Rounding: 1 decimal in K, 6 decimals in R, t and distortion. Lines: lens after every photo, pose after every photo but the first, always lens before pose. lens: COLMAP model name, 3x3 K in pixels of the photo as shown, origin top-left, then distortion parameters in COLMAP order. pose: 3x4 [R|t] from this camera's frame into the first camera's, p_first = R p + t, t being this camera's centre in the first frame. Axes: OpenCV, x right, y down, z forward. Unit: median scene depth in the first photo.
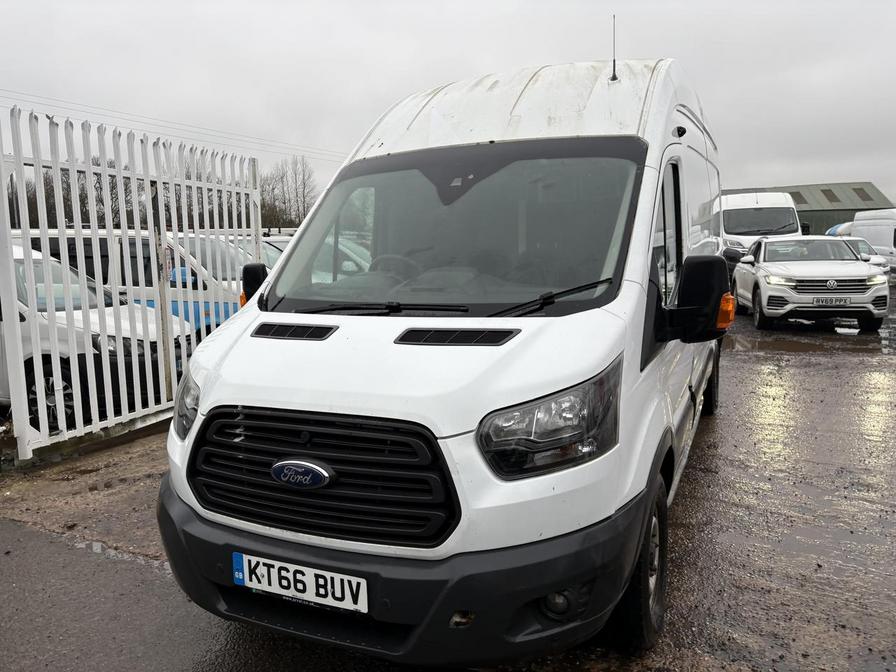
lens RADIAL K [[674.2, 0, 447.6], [0, 674.2, 333.7], [0, 0, 1]] dist [0.010729, -0.006939]
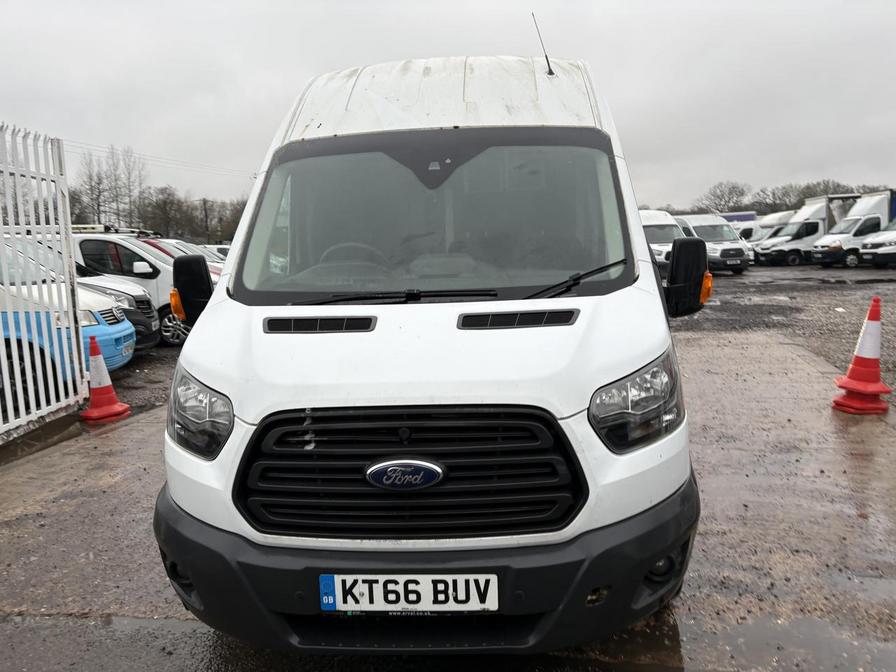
lens RADIAL K [[674.2, 0, 447.9], [0, 674.2, 337.9], [0, 0, 1]] dist [0.010729, -0.006939]
pose [[0.936865, -0.055549, 0.345251, -0.454475], [0.054120, 0.998439, 0.013783, 0.013482], [-0.345478, 0.005773, 0.938409, 0.120232]]
